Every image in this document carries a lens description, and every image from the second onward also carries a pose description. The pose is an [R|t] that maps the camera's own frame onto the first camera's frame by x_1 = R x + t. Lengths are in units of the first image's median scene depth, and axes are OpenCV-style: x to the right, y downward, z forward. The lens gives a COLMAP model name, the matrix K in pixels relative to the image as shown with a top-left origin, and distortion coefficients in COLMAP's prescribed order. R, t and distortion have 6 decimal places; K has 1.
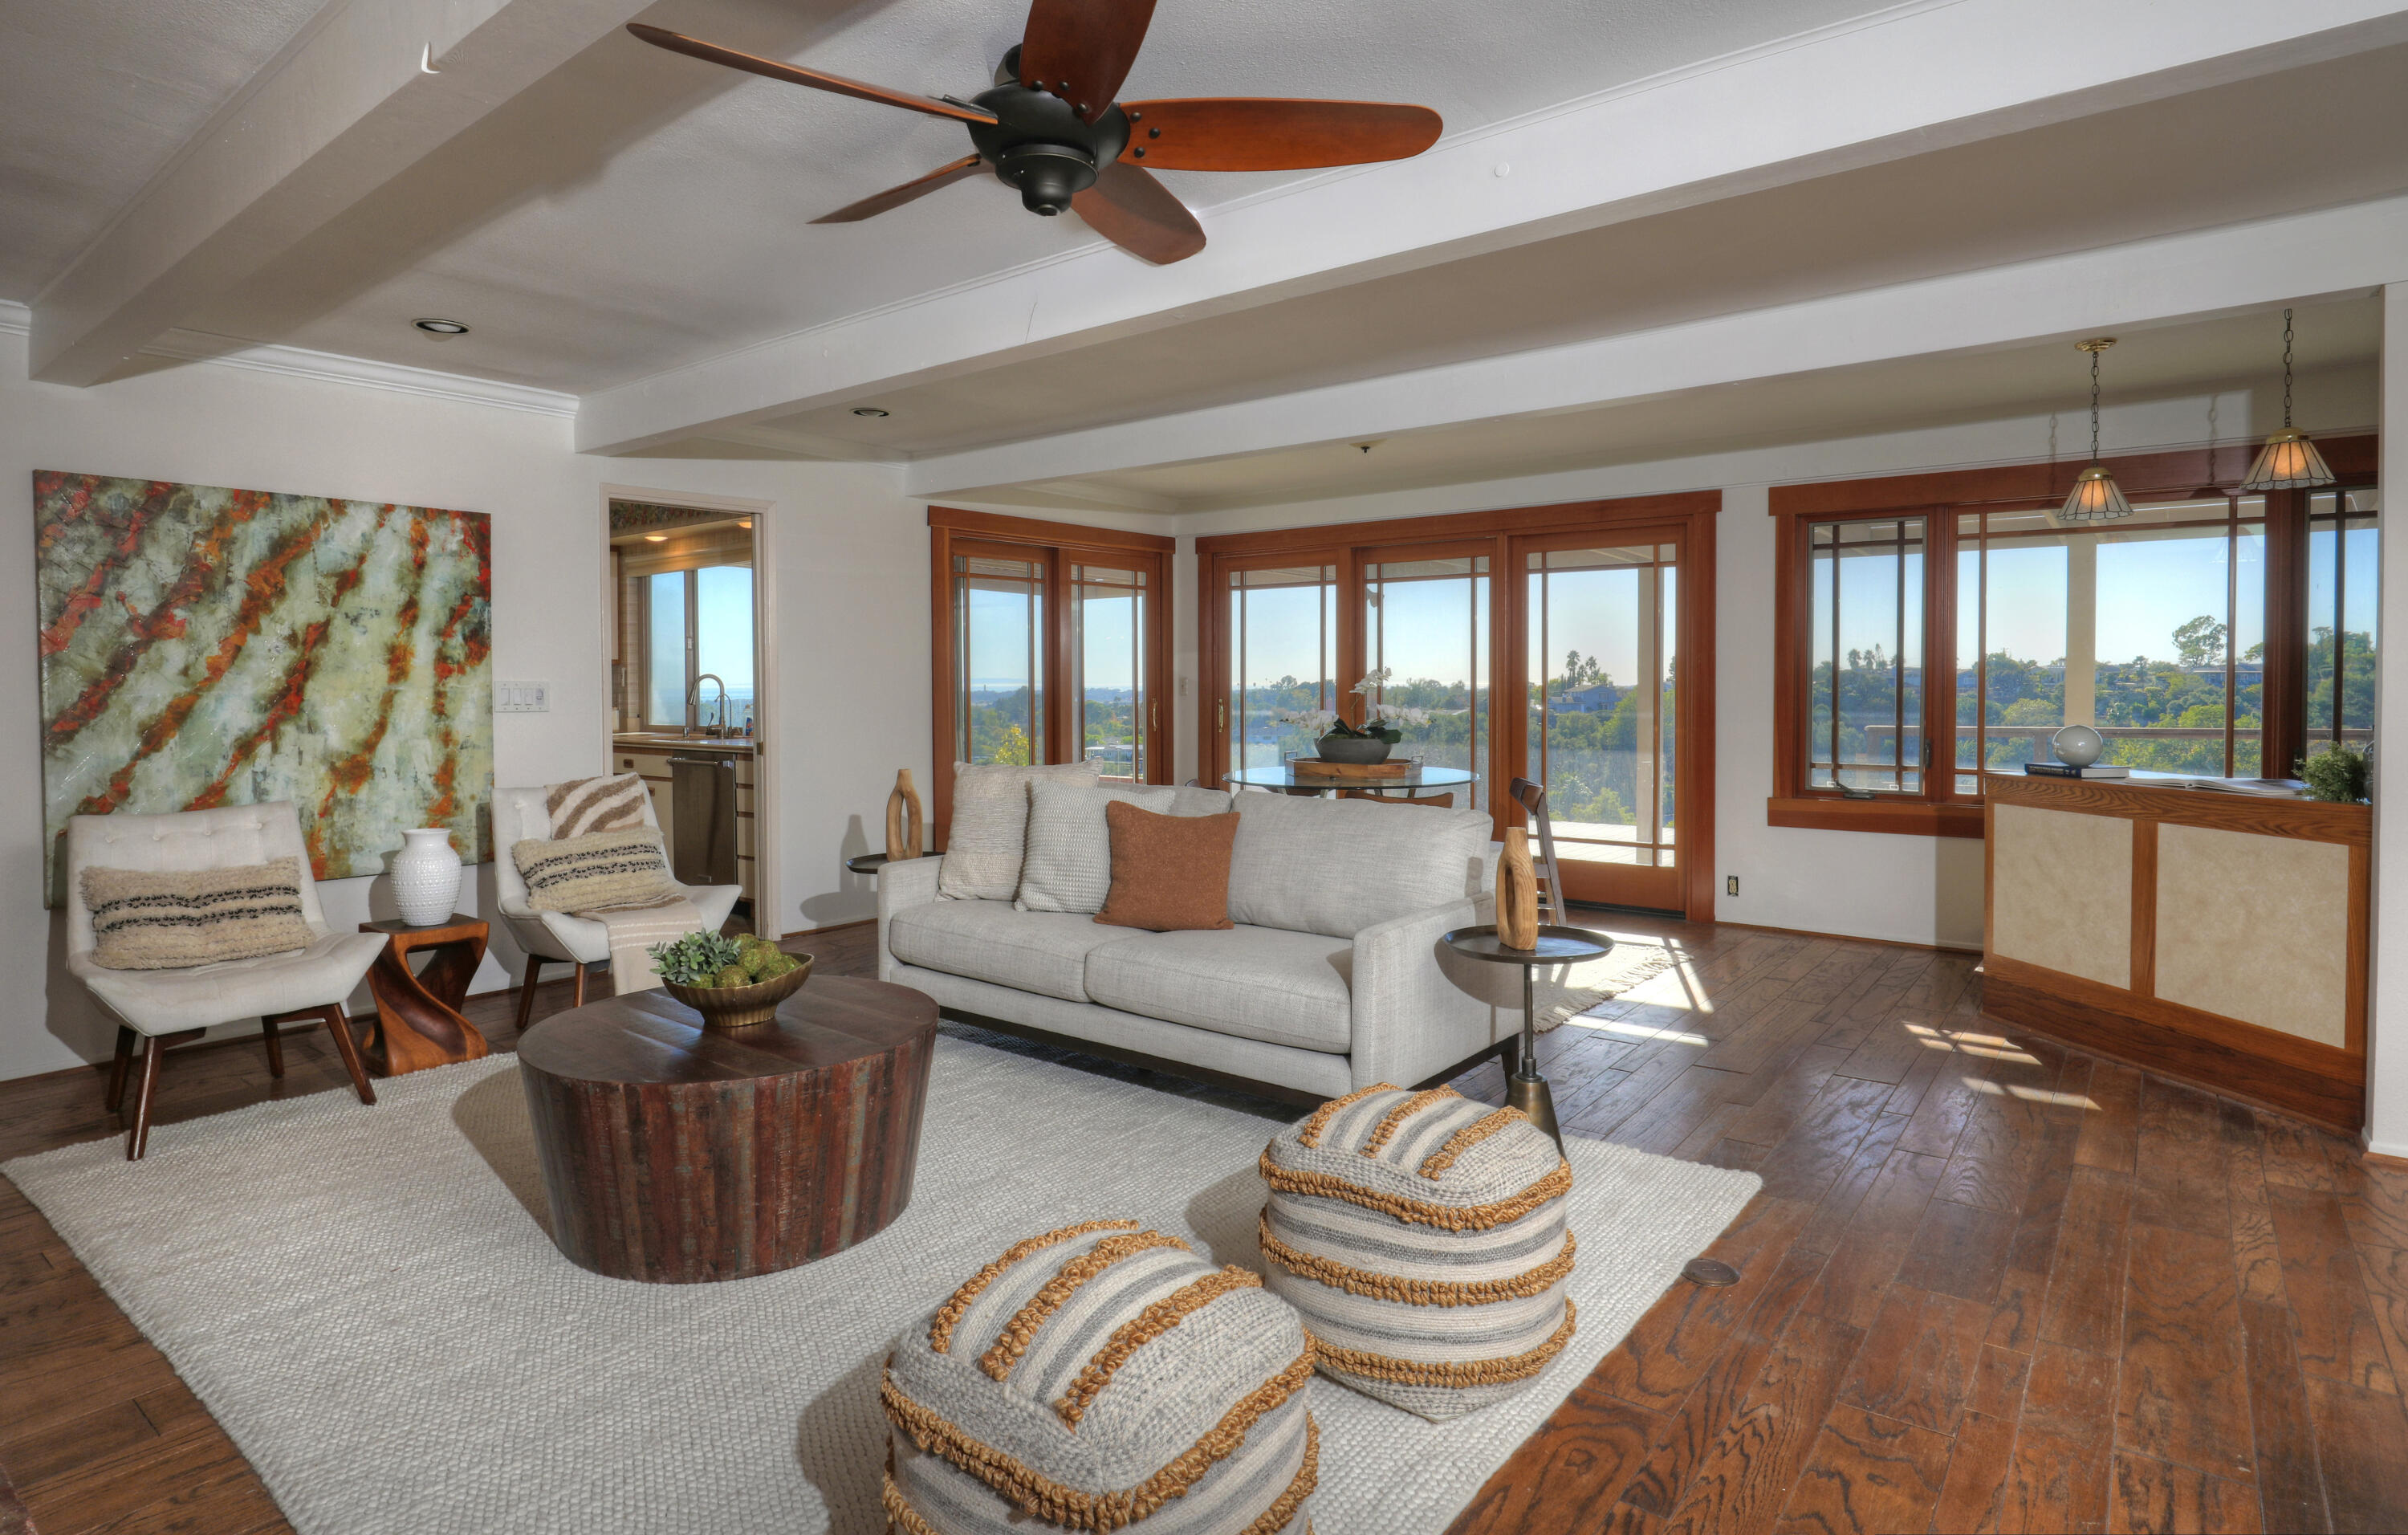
lens RADIAL K [[1256.3, 0, 1217.3], [0, 1256.3, 719.3], [0, 0, 1]] dist [-0.001723, 0.000200]
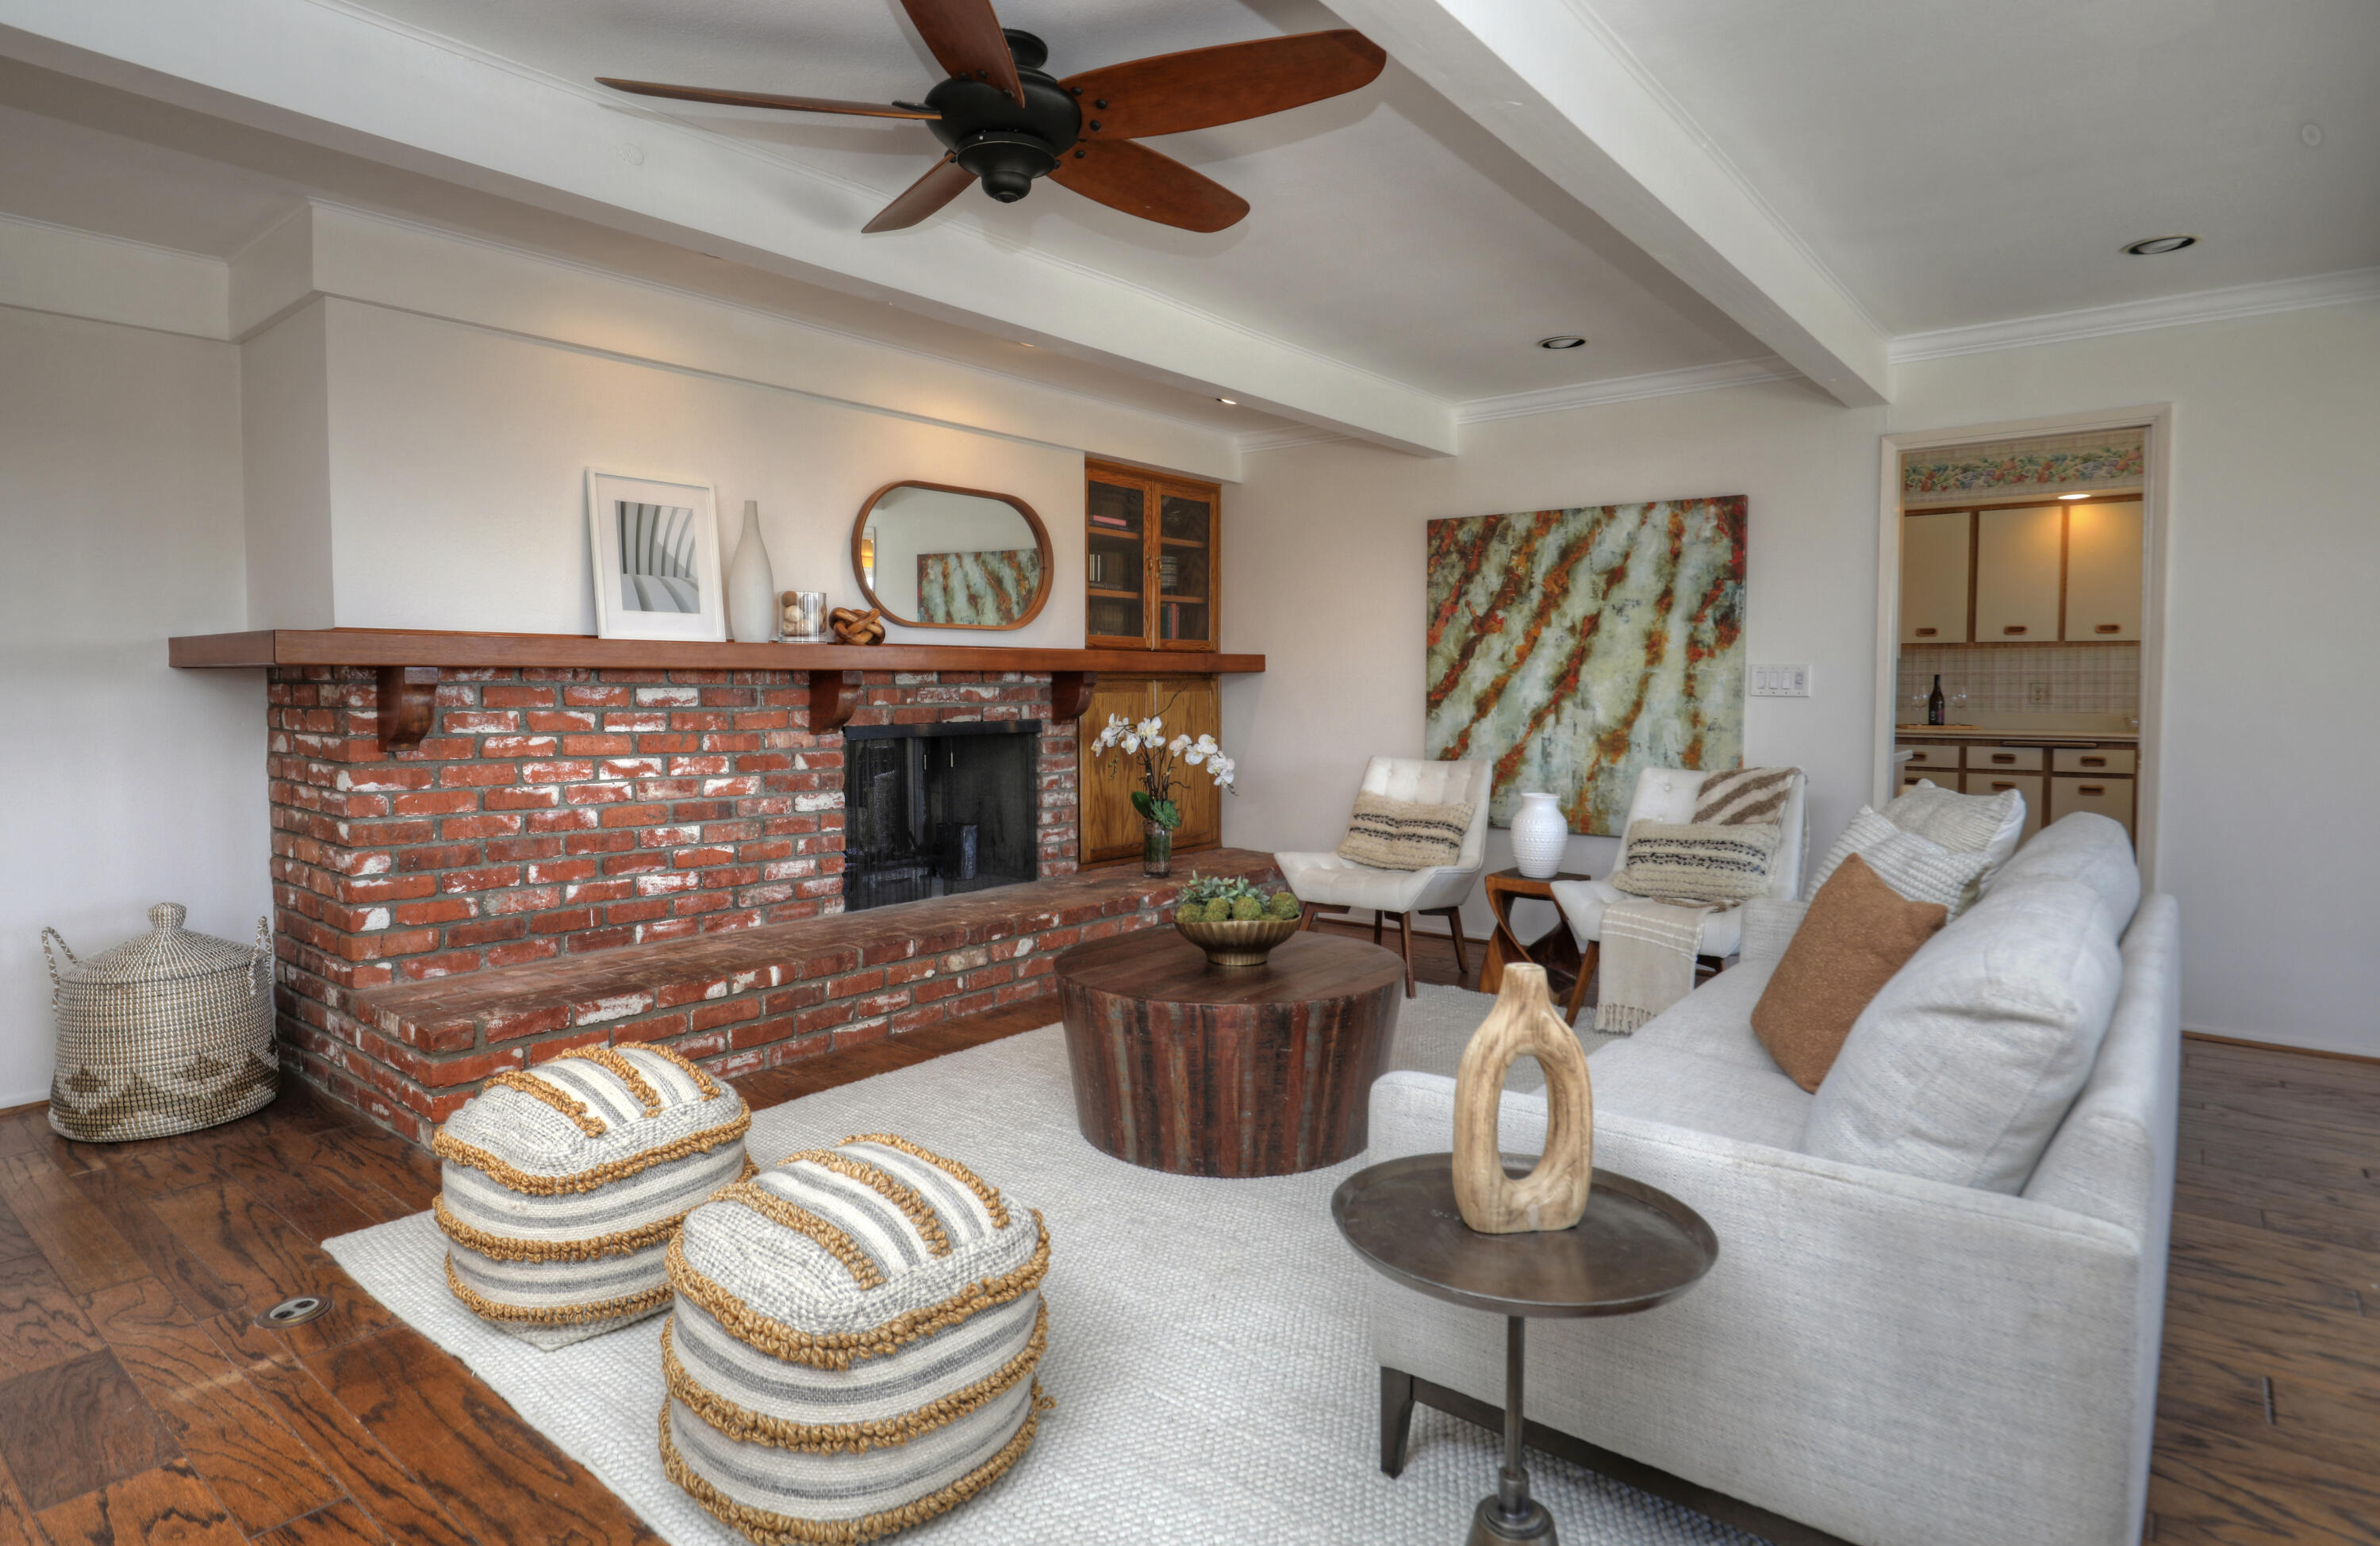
lens RADIAL K [[1316.7, 0, 1185.0], [0, 1316.7, 756.7], [0, 0, 1]] dist [-0.001199, 0.000487]
pose [[-0.012441, 0.064086, -0.997867, 0.525241], [-0.030247, 0.997463, 0.064437, -0.012552], [0.999465, 0.030984, -0.010471, 0.639920]]
